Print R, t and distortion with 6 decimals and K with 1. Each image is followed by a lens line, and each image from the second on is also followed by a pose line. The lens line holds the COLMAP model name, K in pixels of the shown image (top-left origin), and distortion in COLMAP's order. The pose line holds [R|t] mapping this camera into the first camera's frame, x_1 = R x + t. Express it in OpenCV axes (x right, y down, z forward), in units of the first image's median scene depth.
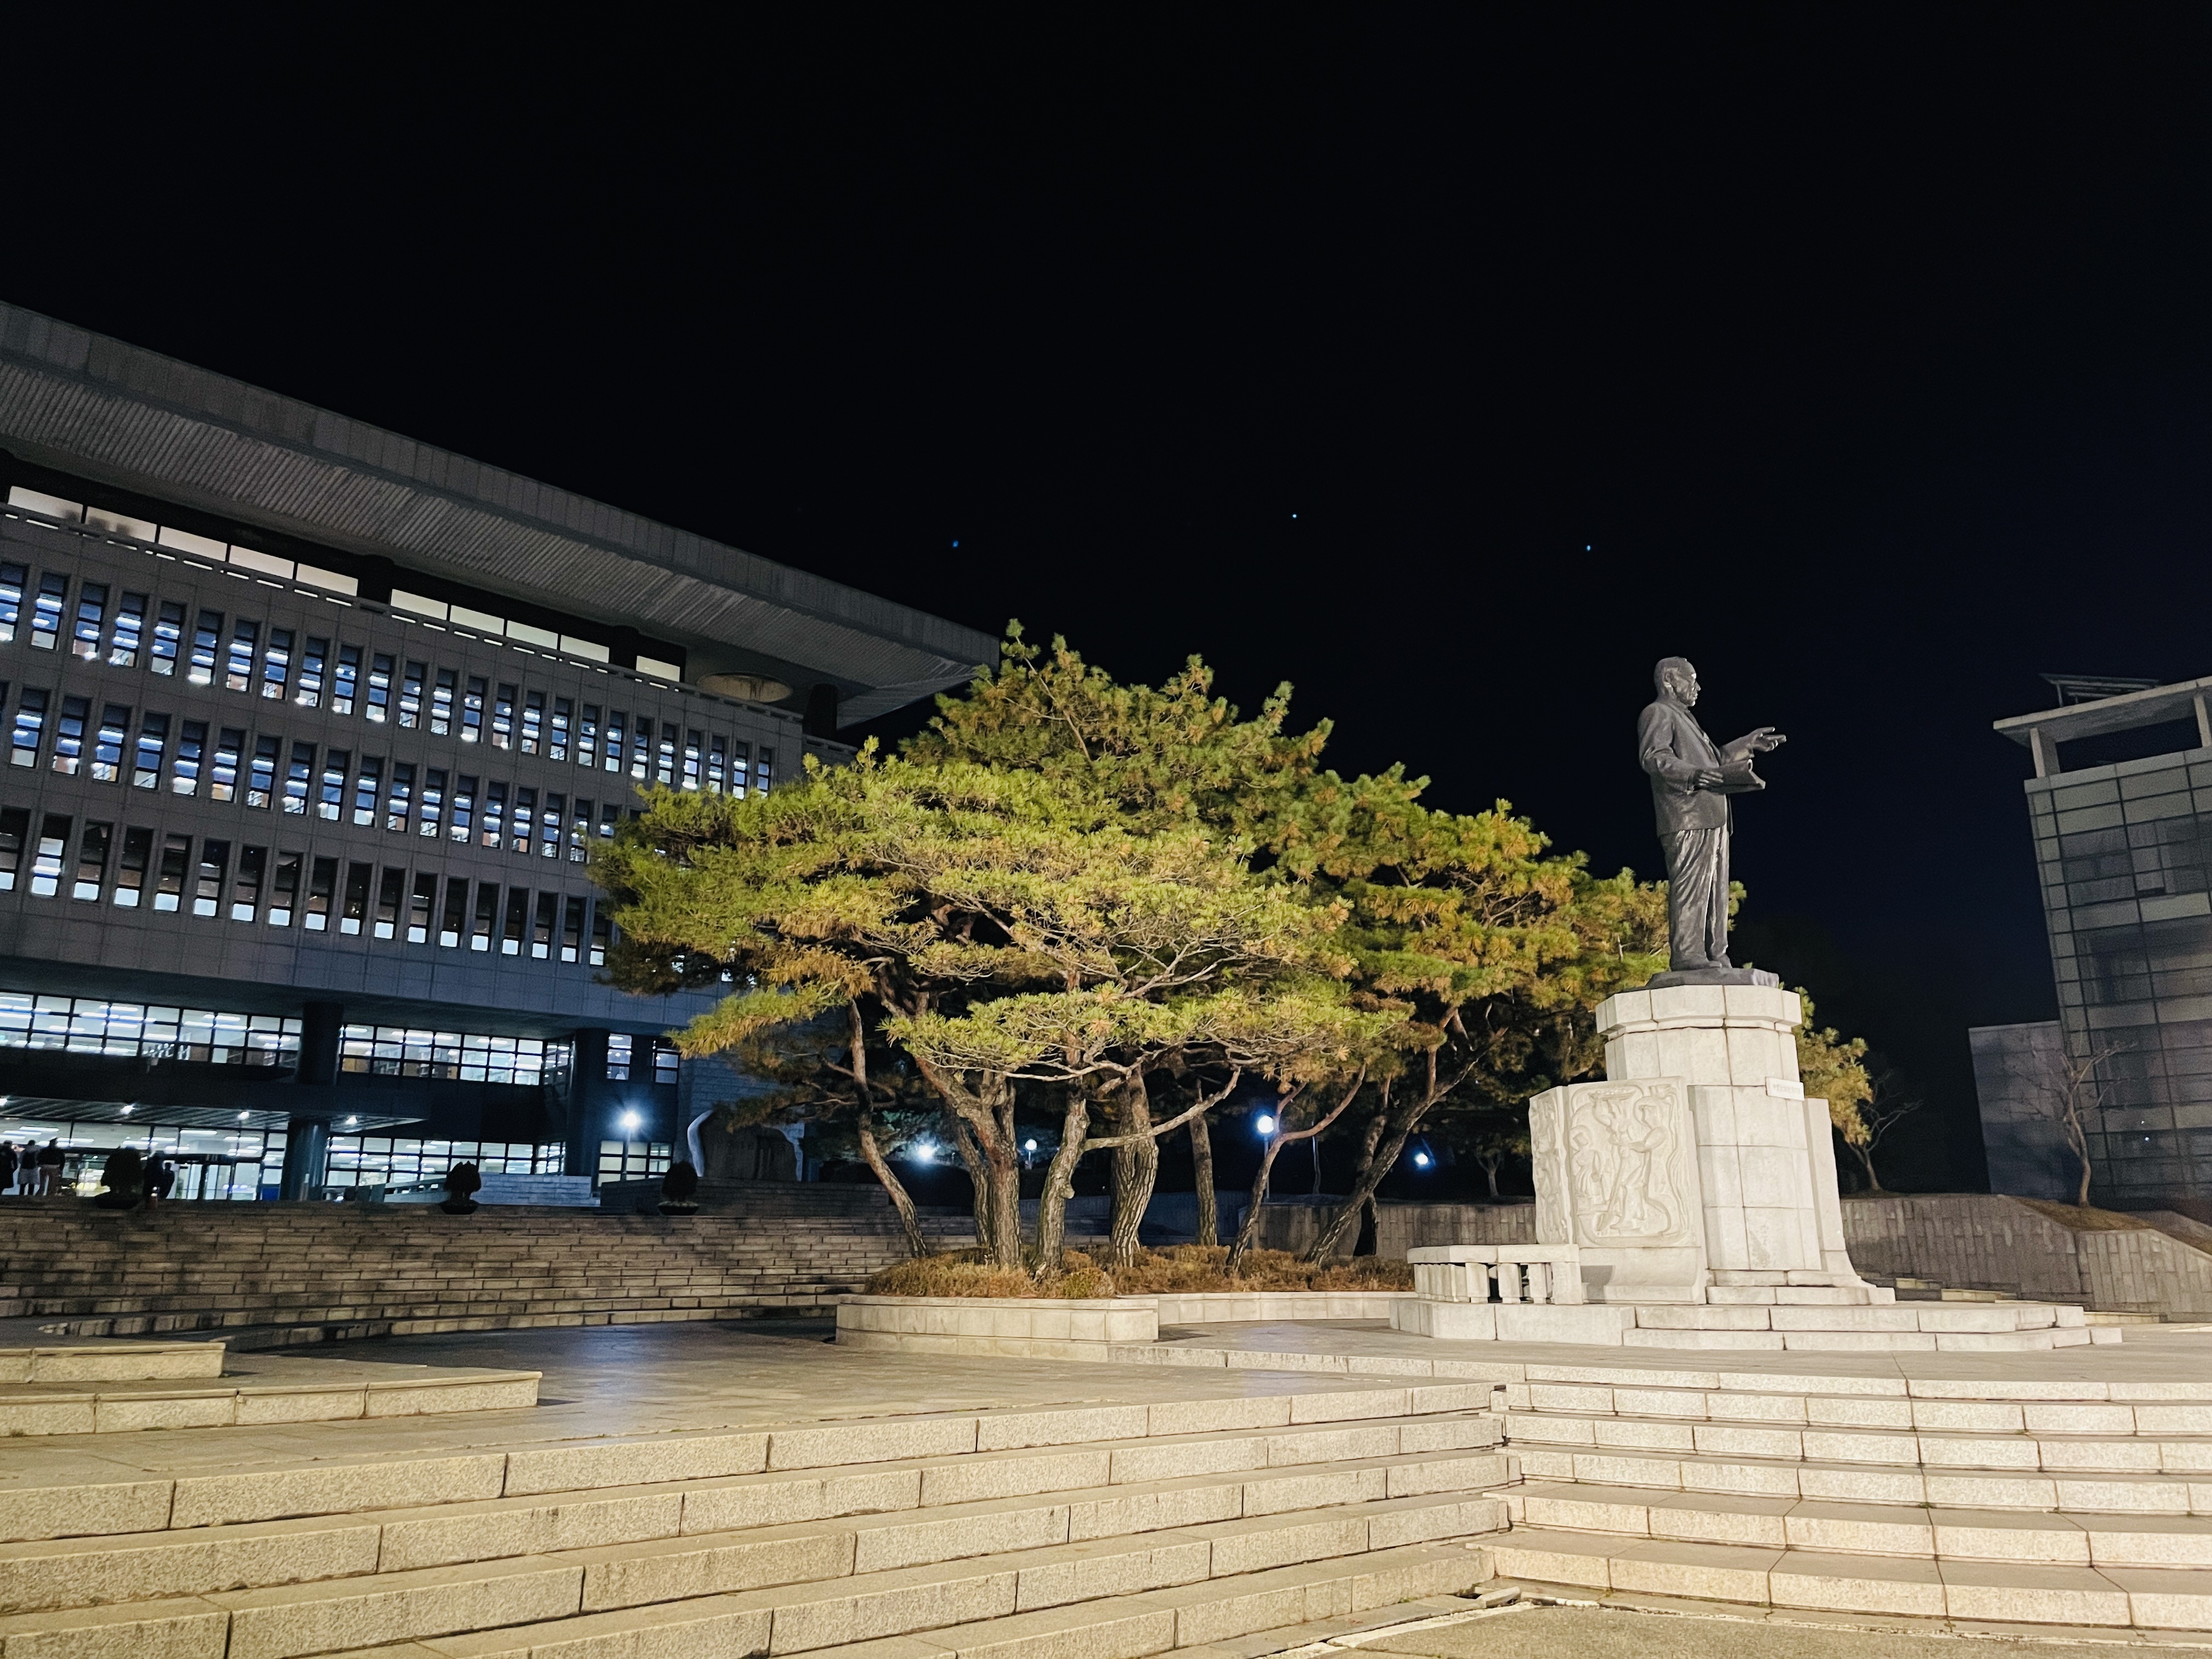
lens RADIAL K [[1721.3, 0, 1138.0], [0, 1721.3, 825.1], [0, 0, 1]] dist [0.117732, -0.148123]
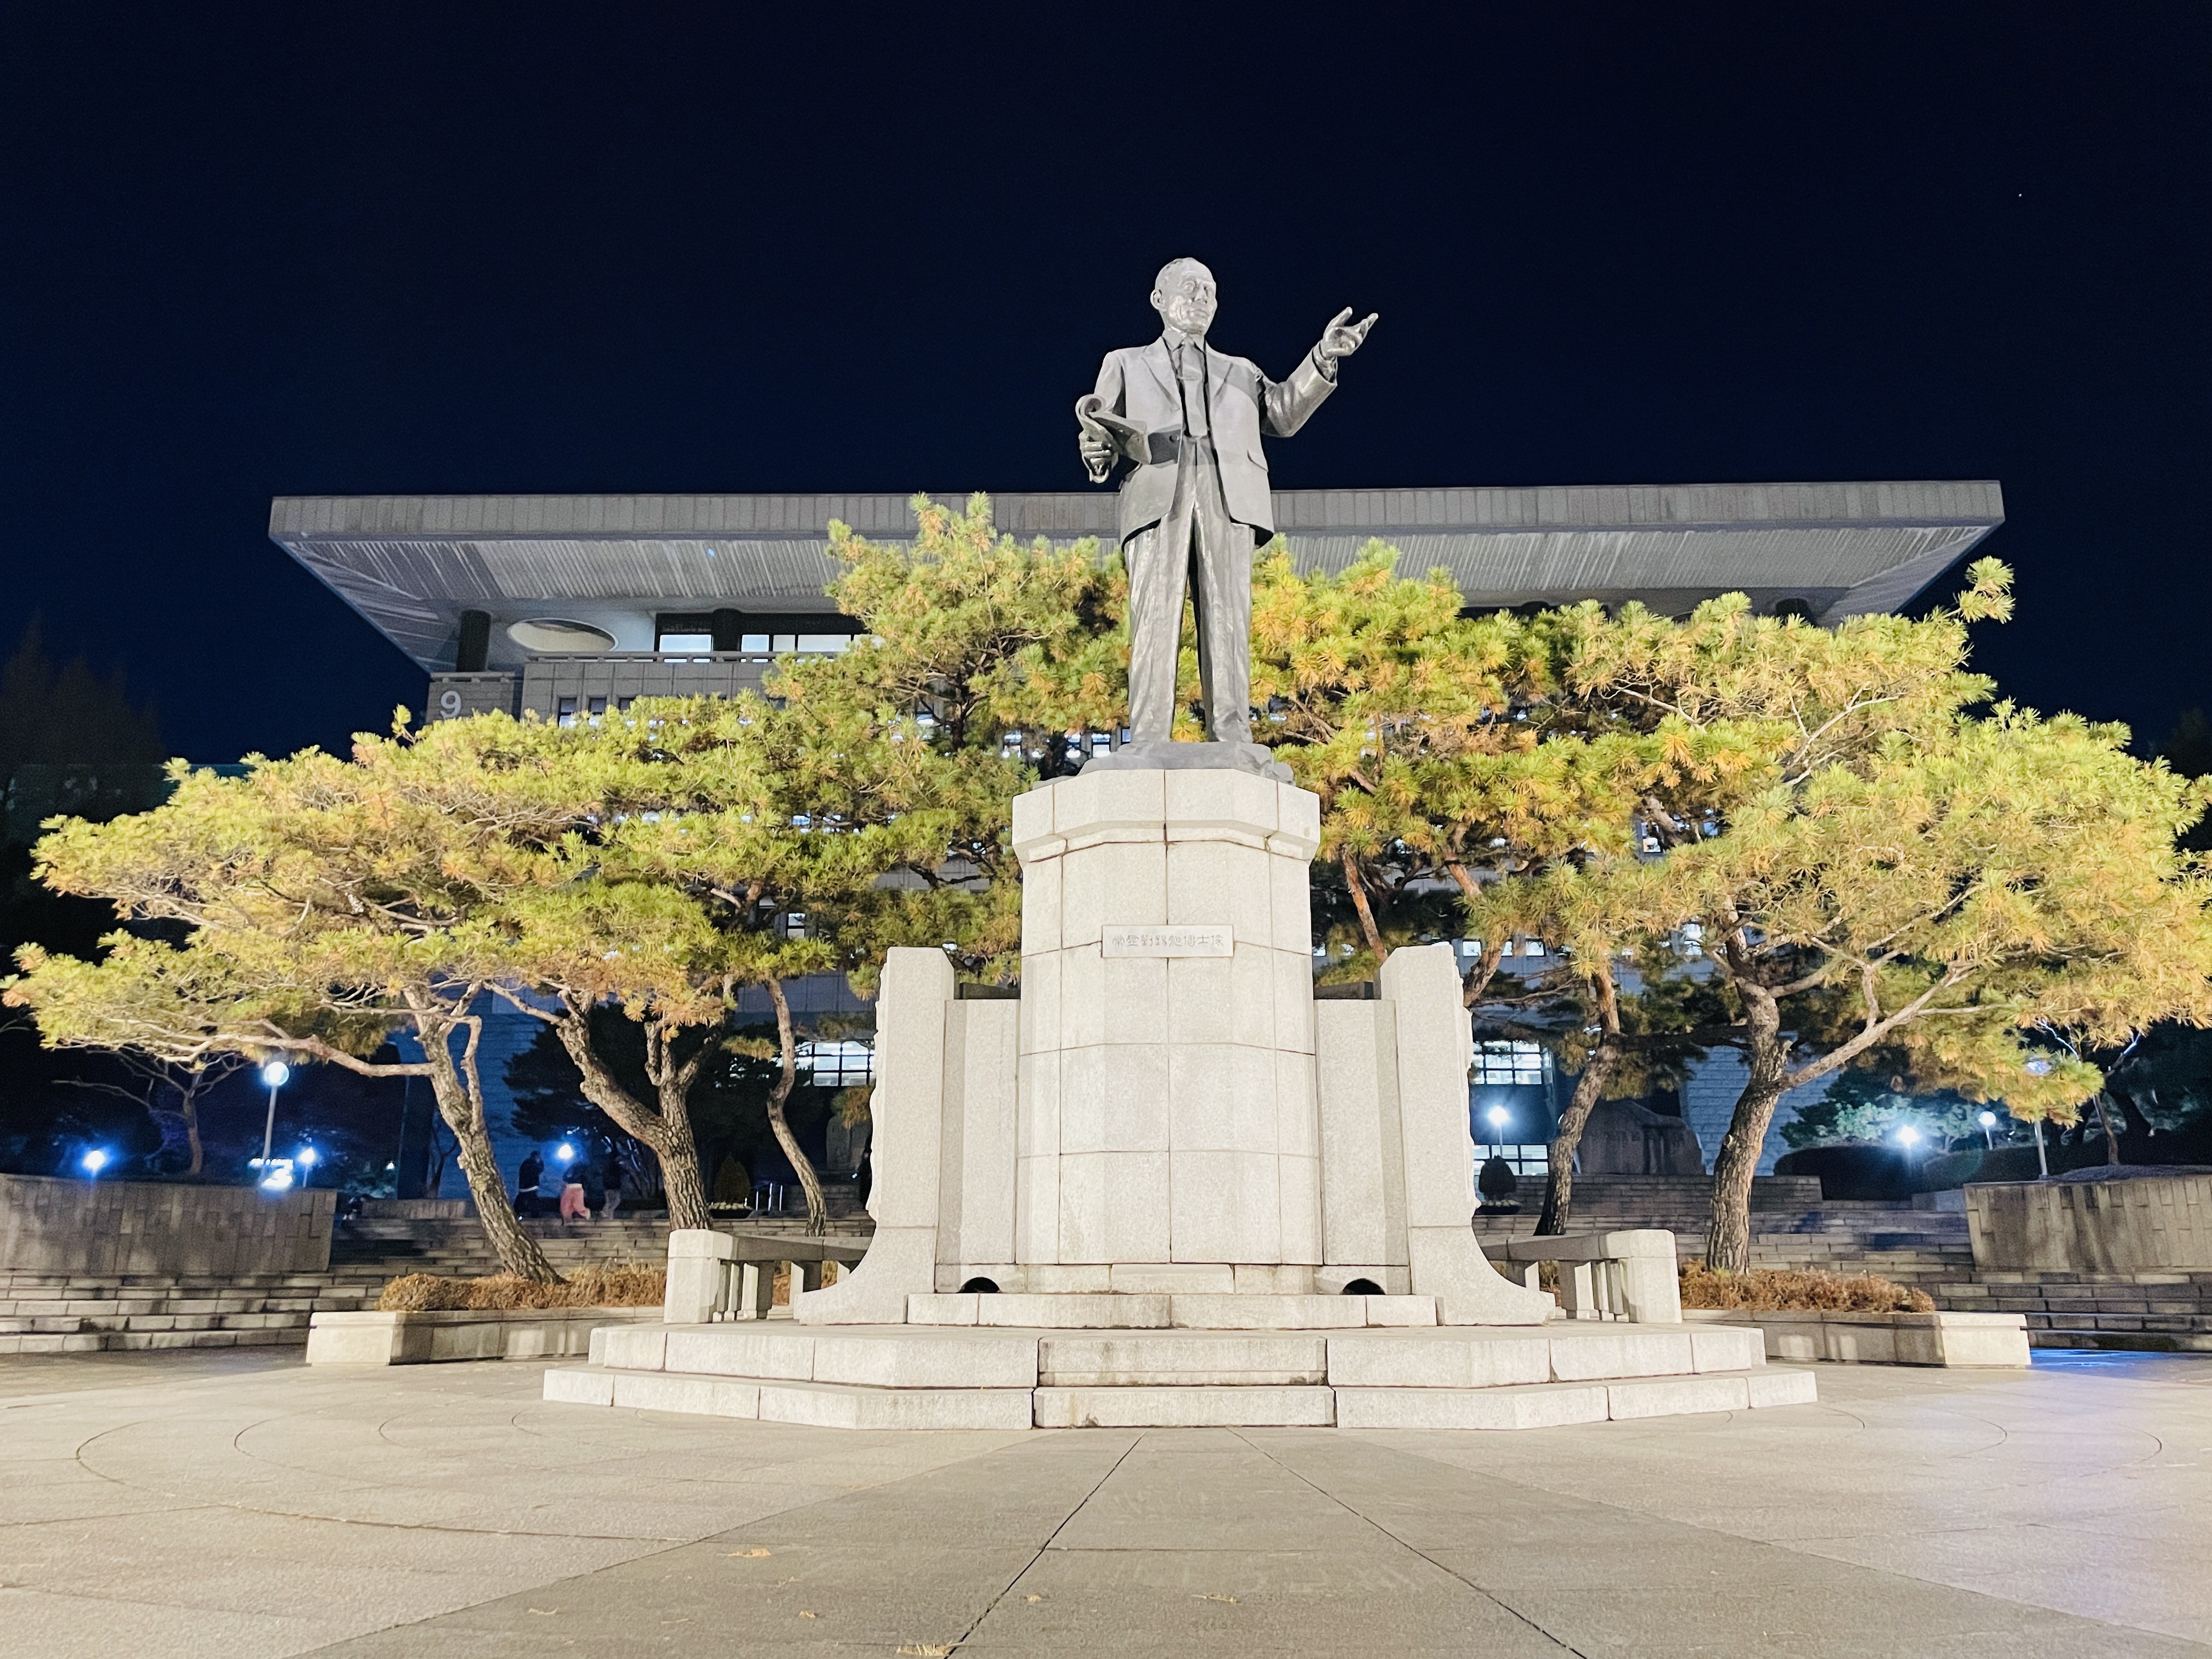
lens RADIAL K [[1721.3, 0, 1138.0], [0, 1721.3, 825.1], [0, 0, 1]] dist [0.117732, -0.148123]
pose [[0.689726, -0.185420, -0.699927, 0.181832], [0.183070, 0.979905, -0.079188, 0.037608], [0.700545, -0.073518, 0.709811, 0.144387]]
